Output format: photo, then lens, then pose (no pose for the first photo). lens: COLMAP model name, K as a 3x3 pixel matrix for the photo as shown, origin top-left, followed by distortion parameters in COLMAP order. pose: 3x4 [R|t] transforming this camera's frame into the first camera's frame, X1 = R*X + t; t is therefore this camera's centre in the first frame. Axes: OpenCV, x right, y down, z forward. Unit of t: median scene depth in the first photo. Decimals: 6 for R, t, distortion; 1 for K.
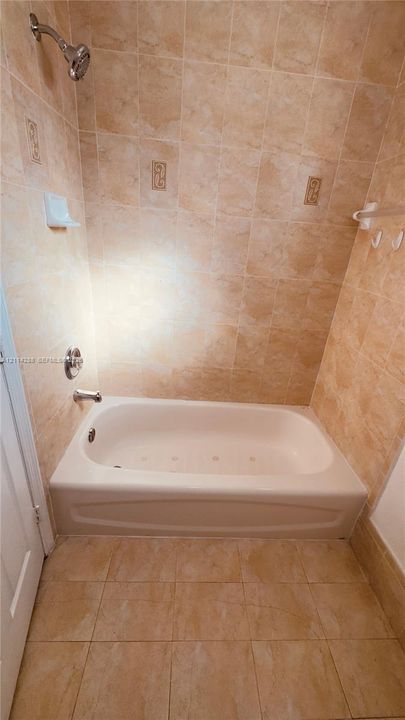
lens RADIAL K [[286.6, 0, 204.4], [0, 286.6, 358.1], [0, 0, 1]] dist [-0.000259, -0.000075]
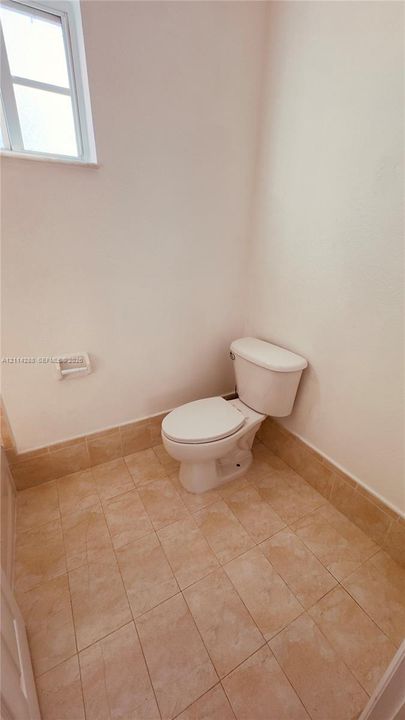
lens RADIAL K [[286.6, 0, 203.2], [0, 286.6, 360.2], [0, 0, 1]] dist [-0.000259, -0.000075]
pose [[-0.444308, -0.445721, 0.777125, -0.530825], [0.304208, 0.740845, 0.598838, -0.198849], [-0.842643, 0.502476, -0.193572, 0.466725]]
